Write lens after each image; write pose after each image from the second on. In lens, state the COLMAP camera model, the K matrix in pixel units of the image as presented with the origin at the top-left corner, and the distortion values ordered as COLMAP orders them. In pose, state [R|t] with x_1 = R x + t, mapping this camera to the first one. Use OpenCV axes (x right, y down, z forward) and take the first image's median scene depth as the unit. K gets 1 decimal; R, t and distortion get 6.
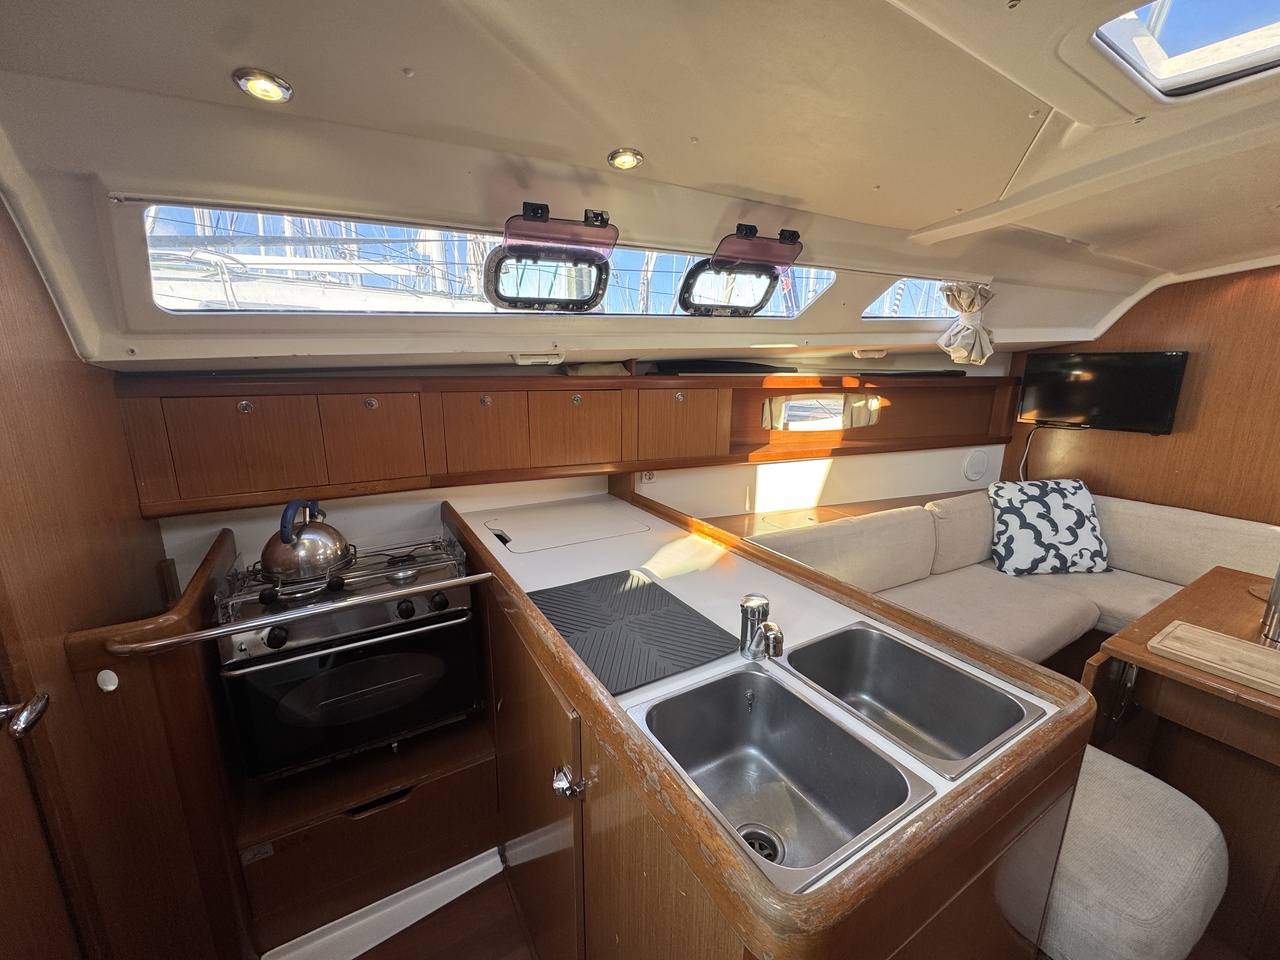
lens RADIAL K [[513.8, 0, 644.5], [0, 513.8, 486.0], [0, 0, 1]] dist [0.000643, -0.000091]
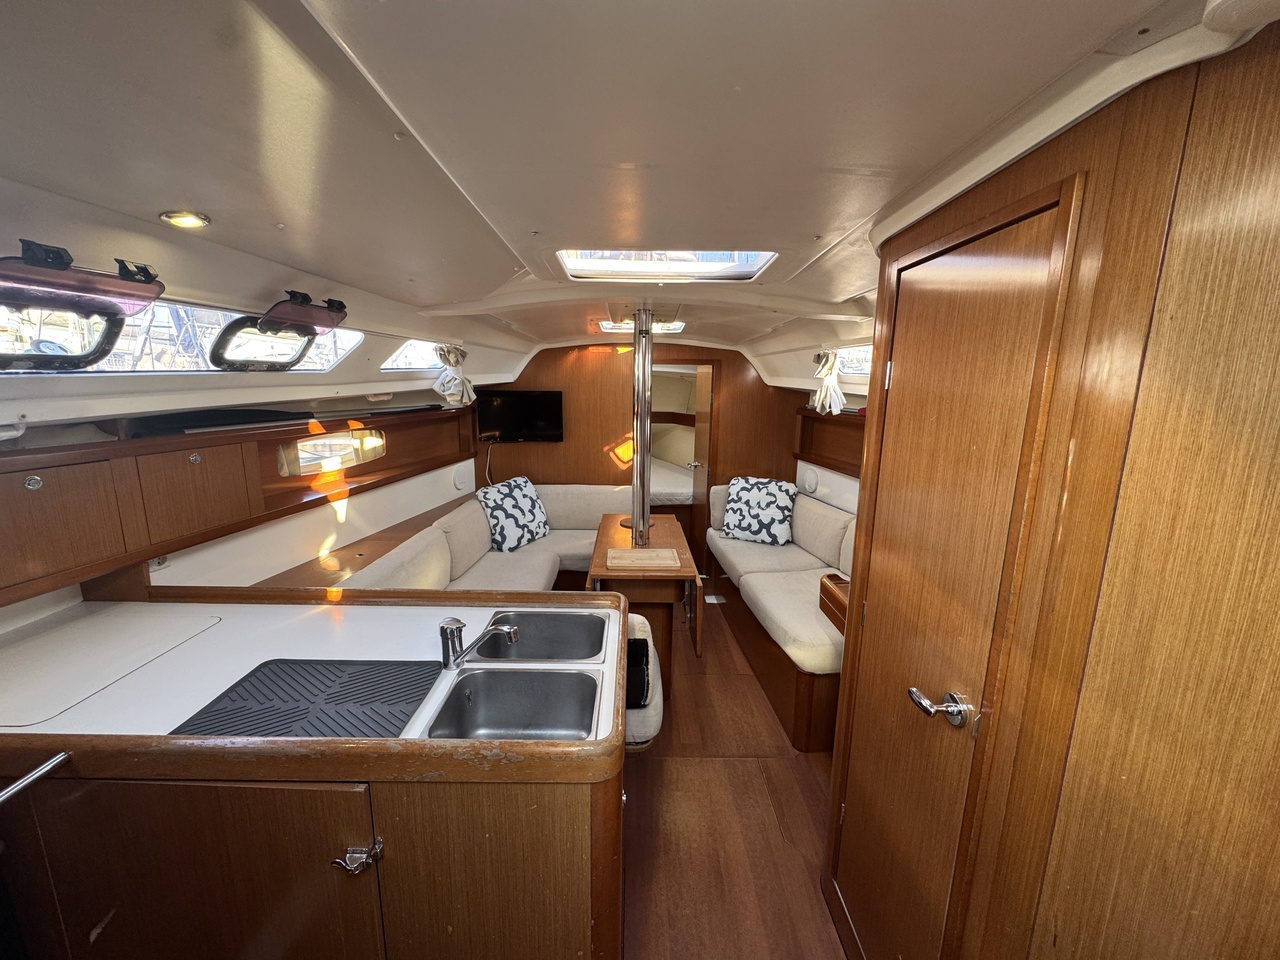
lens RADIAL K [[513.8, 0, 644.5], [0, 513.8, 486.0], [0, 0, 1]] dist [0.000643, -0.000091]
pose [[0.499778, -0.174936, 0.848304, -0.235070], [0.192460, 0.977337, 0.088157, -0.052908], [-0.844500, 0.119206, 0.522120, -0.041682]]
